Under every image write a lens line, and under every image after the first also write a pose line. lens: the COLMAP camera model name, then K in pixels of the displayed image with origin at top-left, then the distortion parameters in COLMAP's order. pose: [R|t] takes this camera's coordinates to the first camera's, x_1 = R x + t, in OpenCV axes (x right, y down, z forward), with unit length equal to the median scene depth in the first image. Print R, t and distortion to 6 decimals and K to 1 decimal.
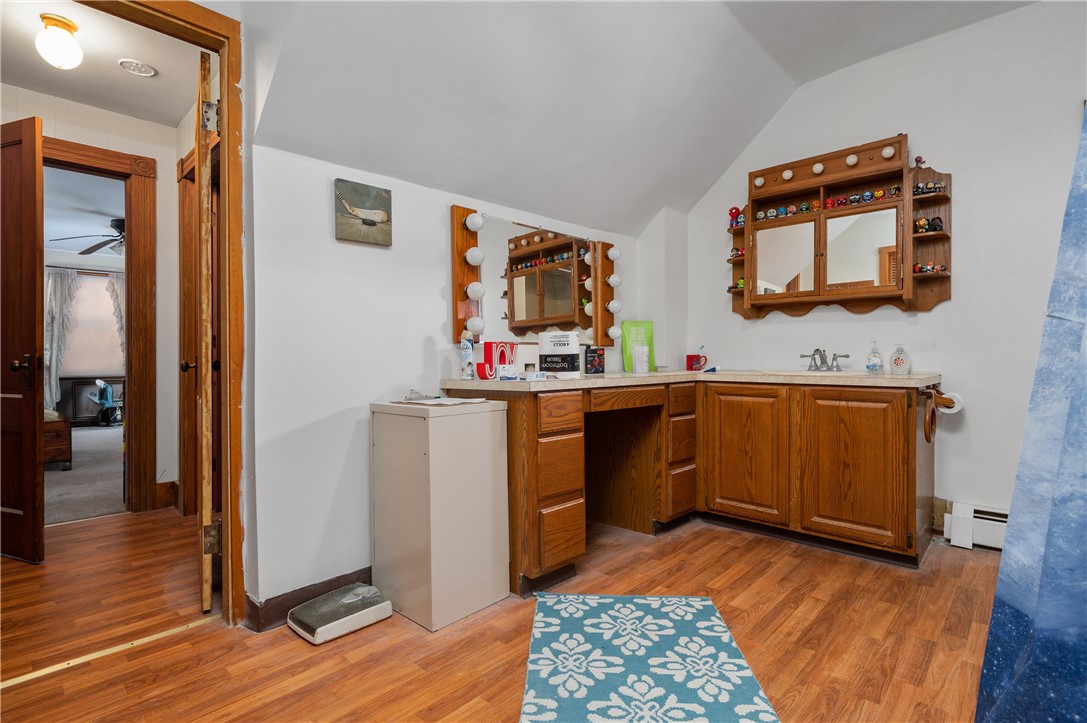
lens RADIAL K [[525.8, 0, 542.6], [0, 525.8, 358.9], [0, 0, 1]] dist [-0.004656, -0.000456]
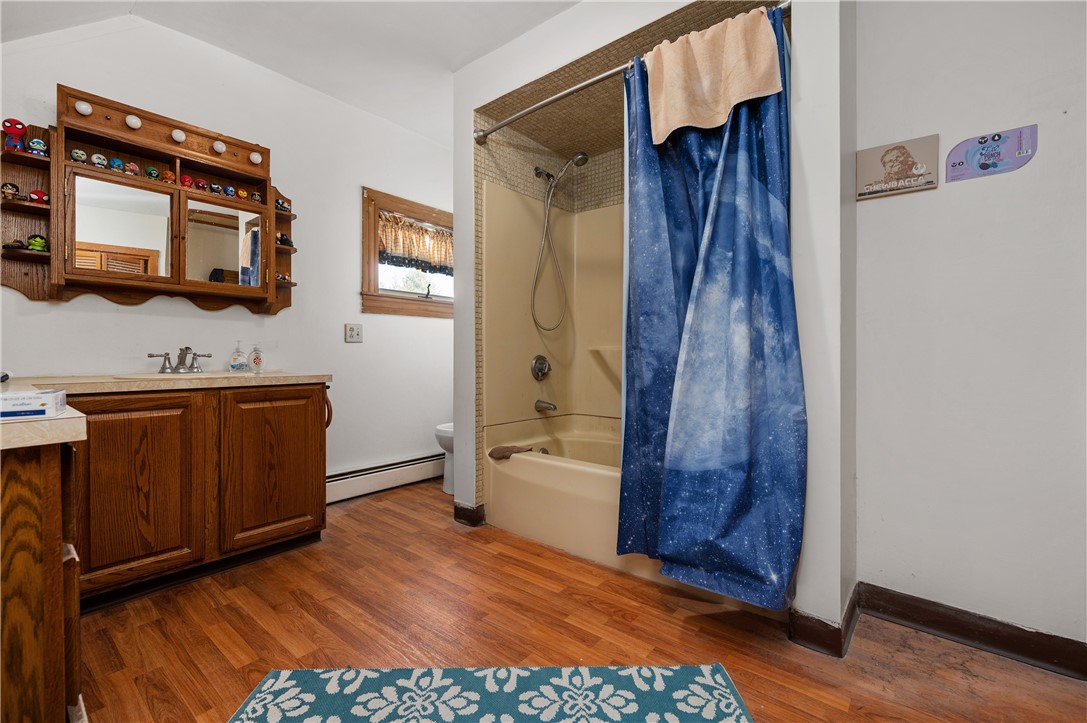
lens RADIAL K [[470.9, 0, 541.9], [0, 470.9, 354.2], [0, 0, 1]] dist [0.003422, 0.000240]
pose [[-0.071731, 0.003331, 0.997418, -0.325839], [0.004203, 0.999987, -0.003037, -0.002720], [-0.997415, 0.003974, -0.071744, 0.534864]]
